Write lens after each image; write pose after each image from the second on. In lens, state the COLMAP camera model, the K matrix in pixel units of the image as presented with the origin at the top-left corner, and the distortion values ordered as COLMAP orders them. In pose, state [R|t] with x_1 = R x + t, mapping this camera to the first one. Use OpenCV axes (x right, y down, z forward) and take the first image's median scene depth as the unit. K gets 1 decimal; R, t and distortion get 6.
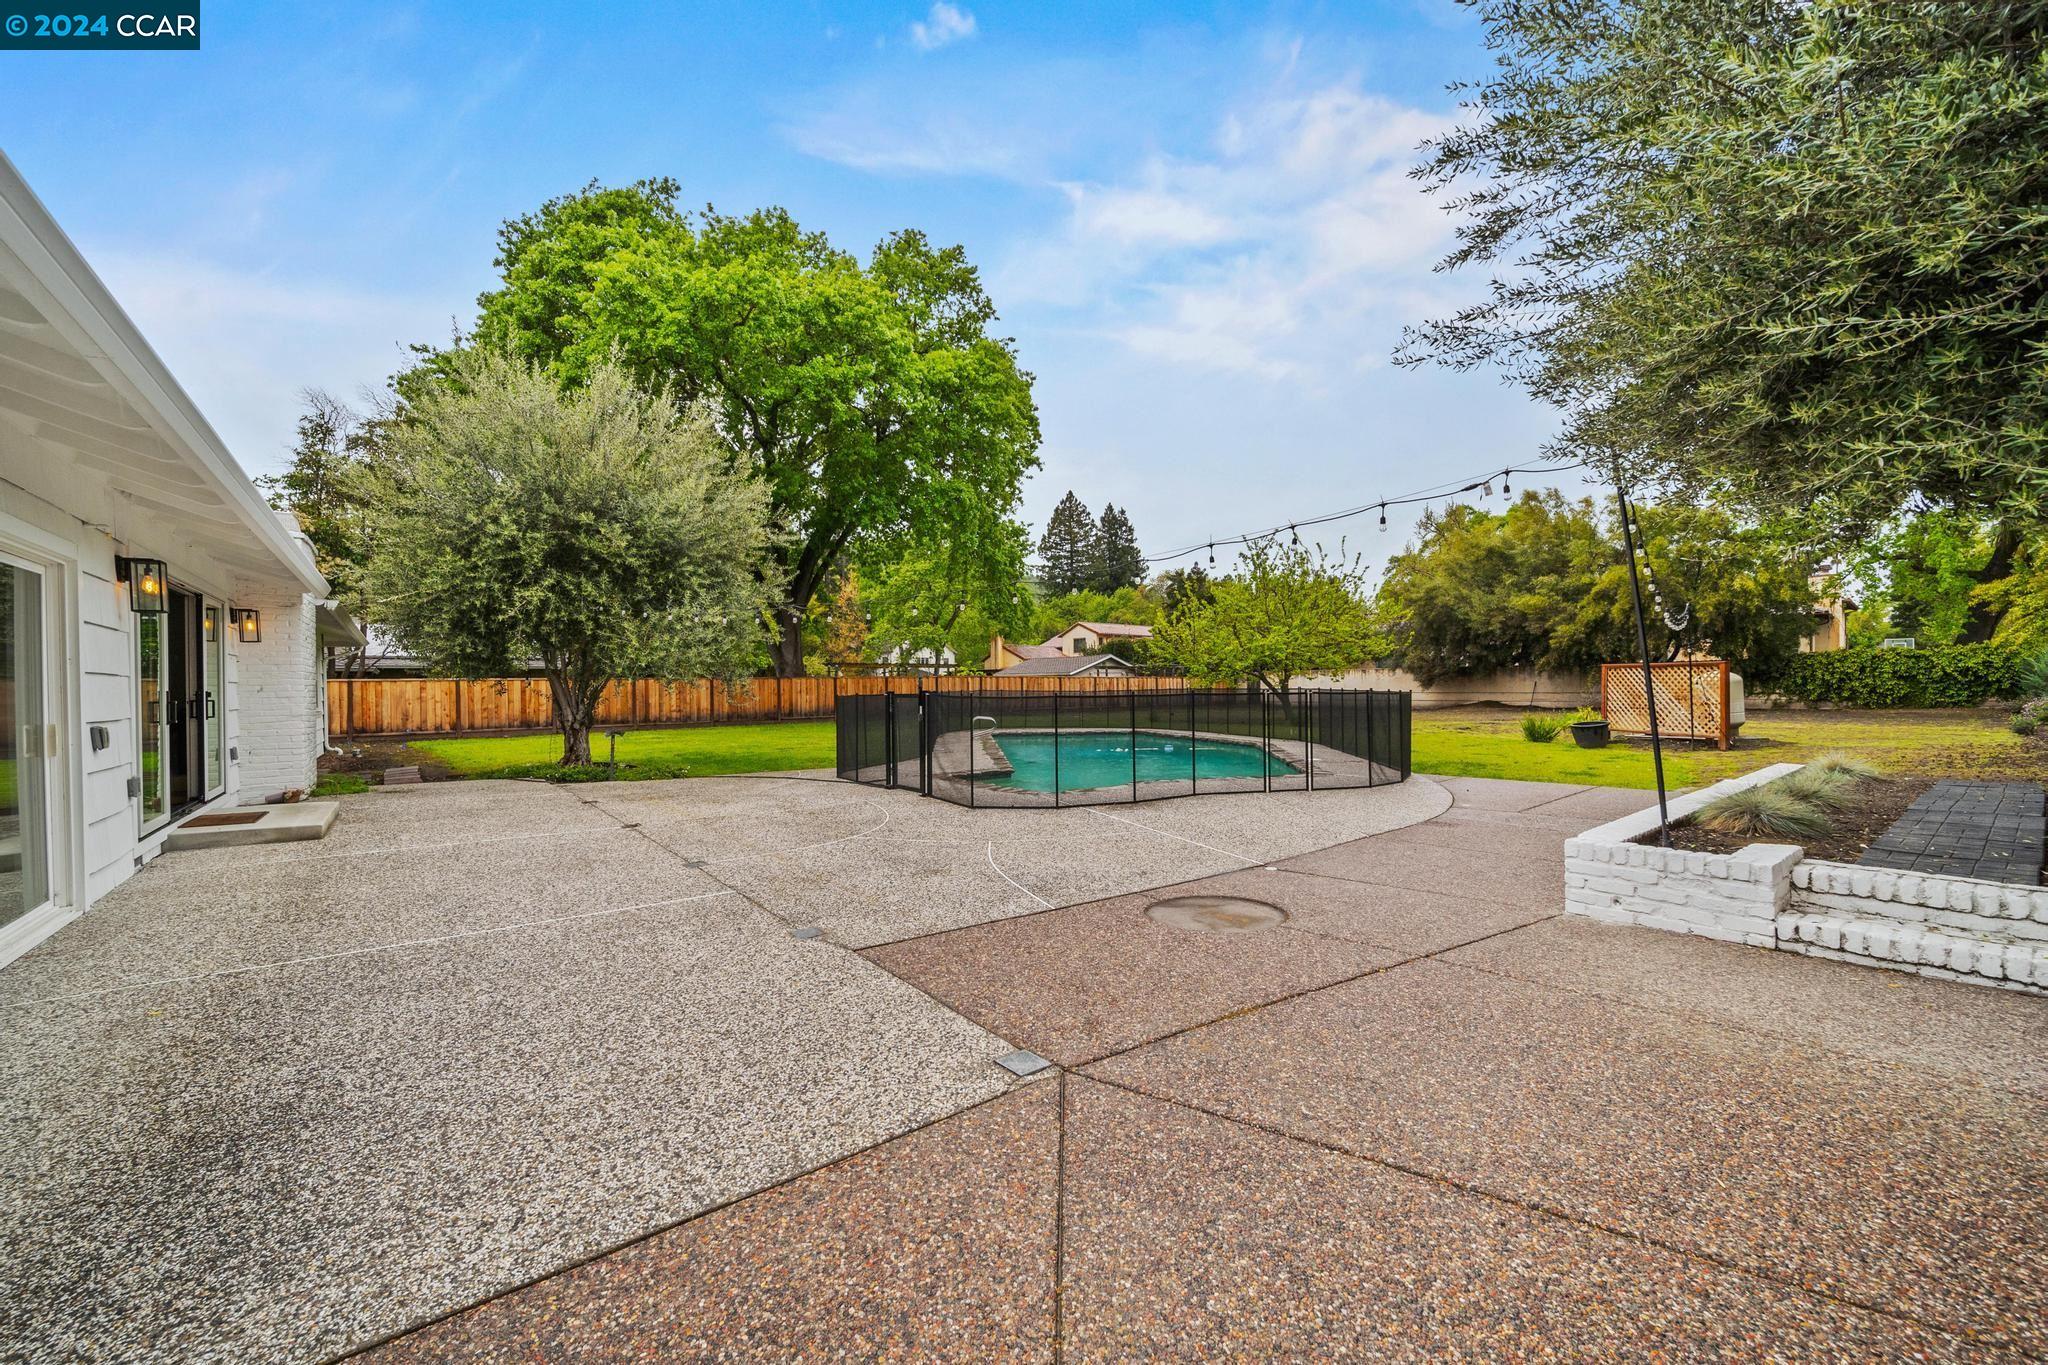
lens RADIAL K [[795.2, 0, 1070.5], [0, 795.2, 682.1], [0, 0, 1]] dist [-0.001627, -0.000363]
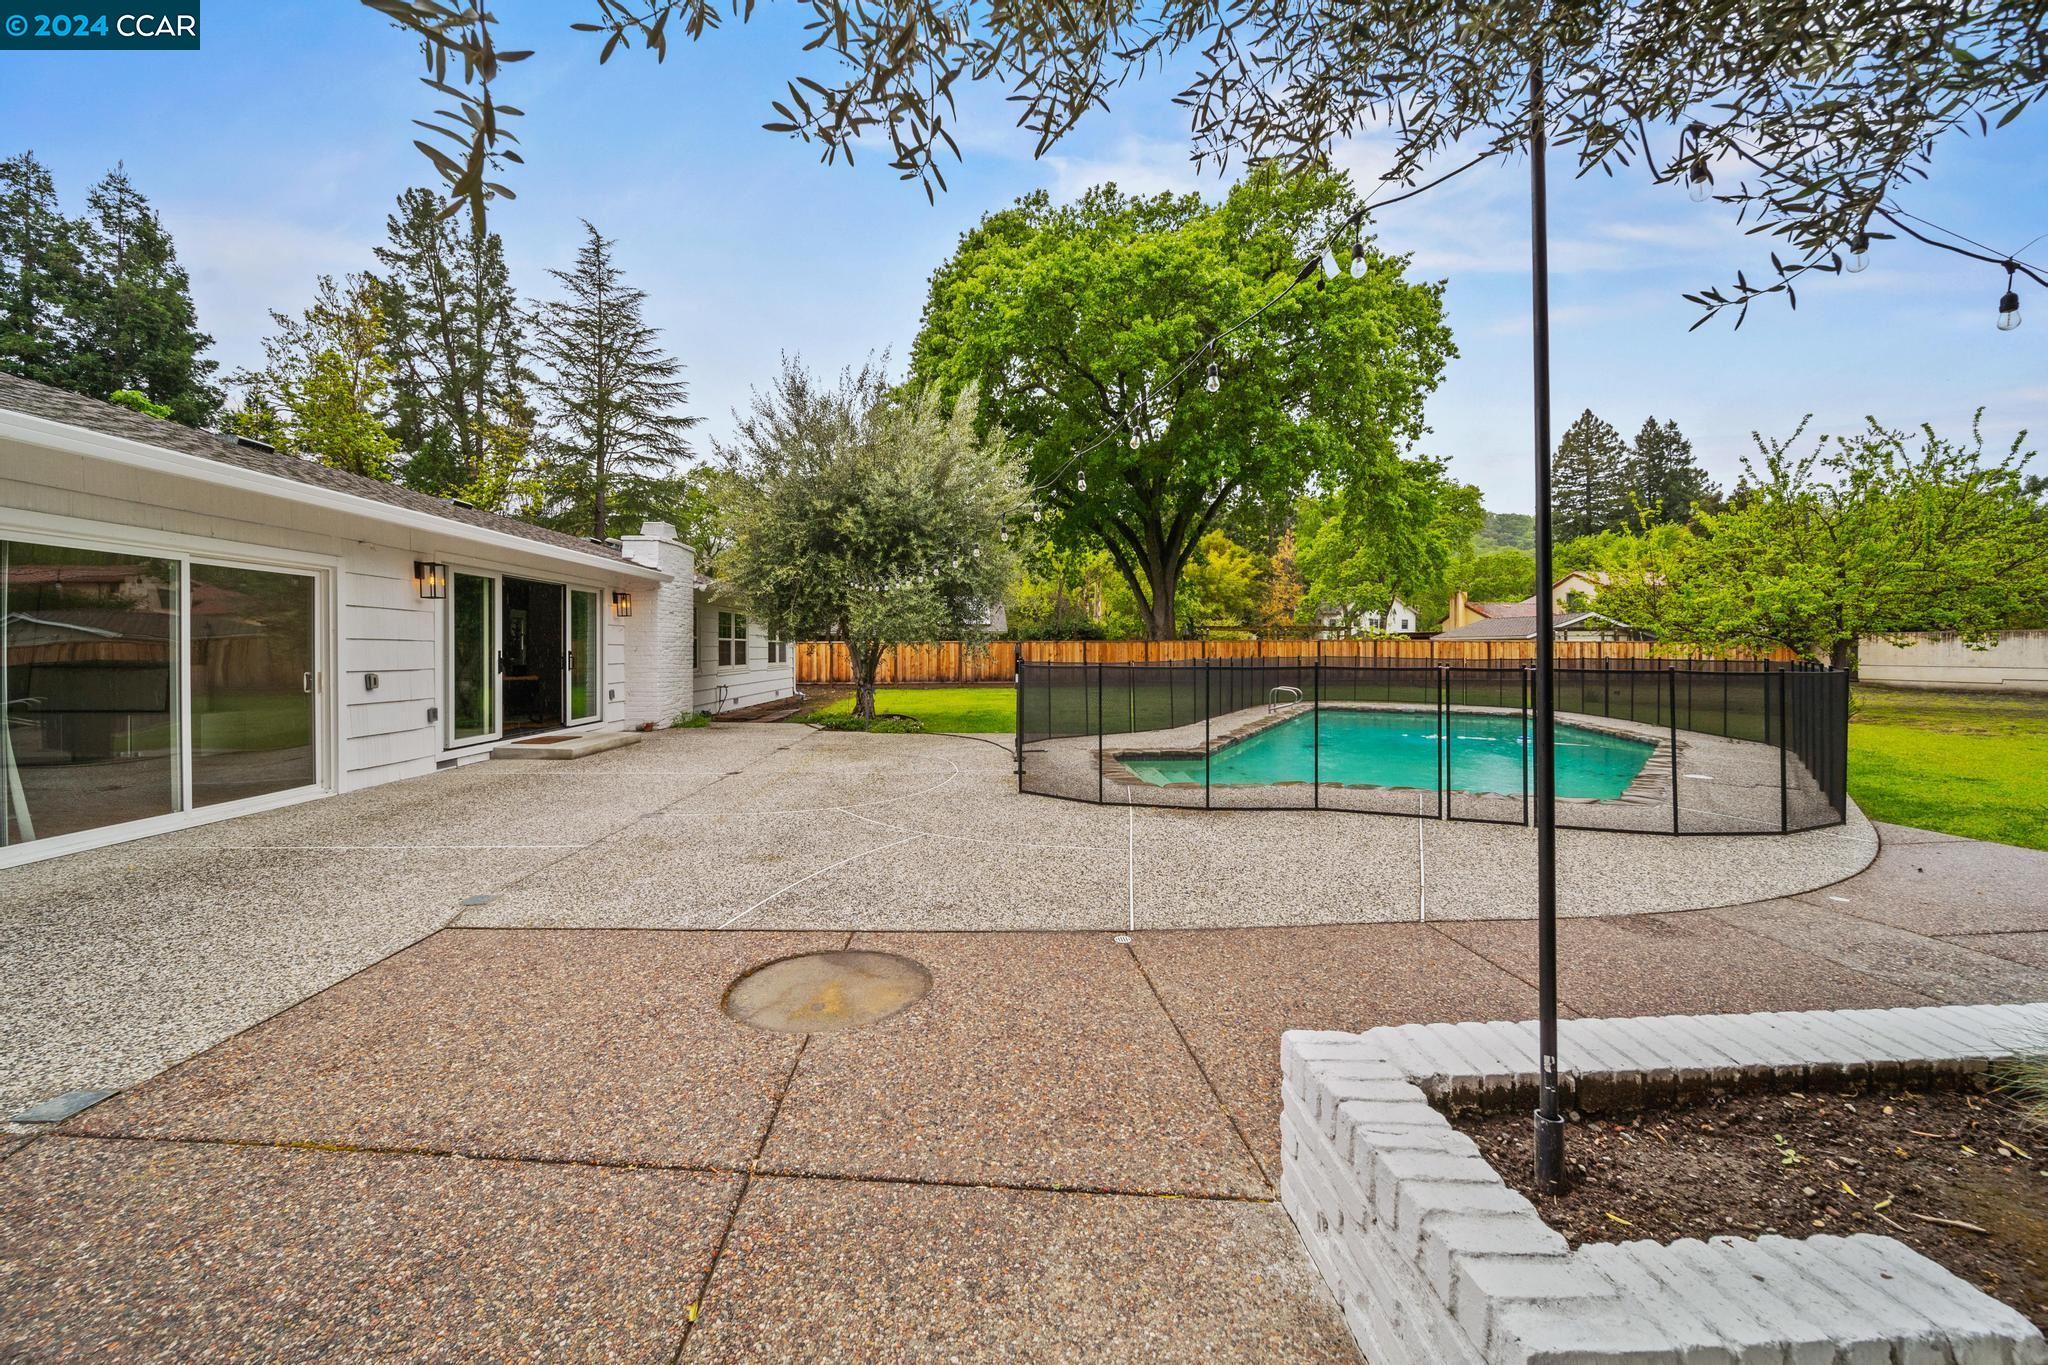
lens RADIAL K [[789.1, 0, 1016.4], [0, 789.1, 650.8], [0, 0, 1]] dist [0.000194, -0.000029]
pose [[0.799223, 0.009696, -0.600957, 0.117713], [-0.005558, 0.999946, 0.008742, -0.001481], [0.601009, -0.003647, 0.799234, 0.089107]]
